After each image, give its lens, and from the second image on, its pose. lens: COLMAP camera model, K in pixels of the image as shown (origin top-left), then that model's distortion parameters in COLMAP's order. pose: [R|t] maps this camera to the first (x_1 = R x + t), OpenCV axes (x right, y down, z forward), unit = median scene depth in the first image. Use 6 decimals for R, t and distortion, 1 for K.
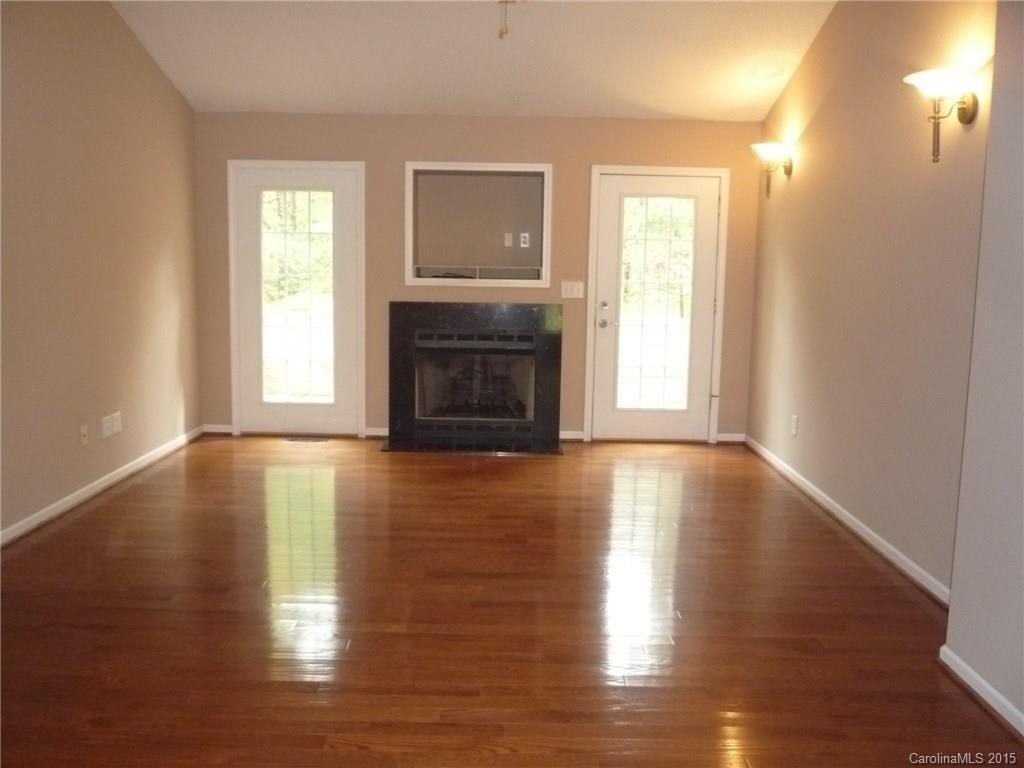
lens RADIAL K [[914.9, 0, 507.2], [0, 914.9, 383.4], [0, 0, 1]] dist [-0.051986, 0.032022]
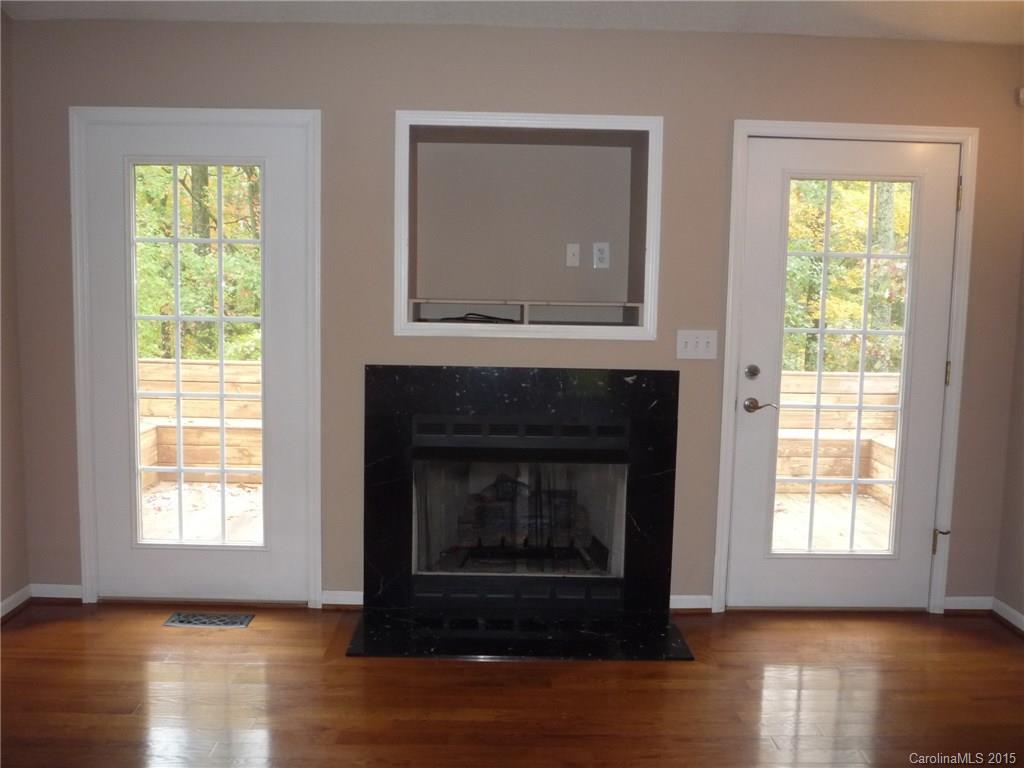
lens RADIAL K [[914.9, 0, 515.7], [0, 914.9, 386.9], [0, 0, 1]] dist [-0.051986, 0.032022]
pose [[0.999803, 0.000487, 0.019867, -0.048358], [-0.000038, 0.999745, -0.022599, -0.063021], [-0.019873, 0.022594, 0.999547, 0.440678]]
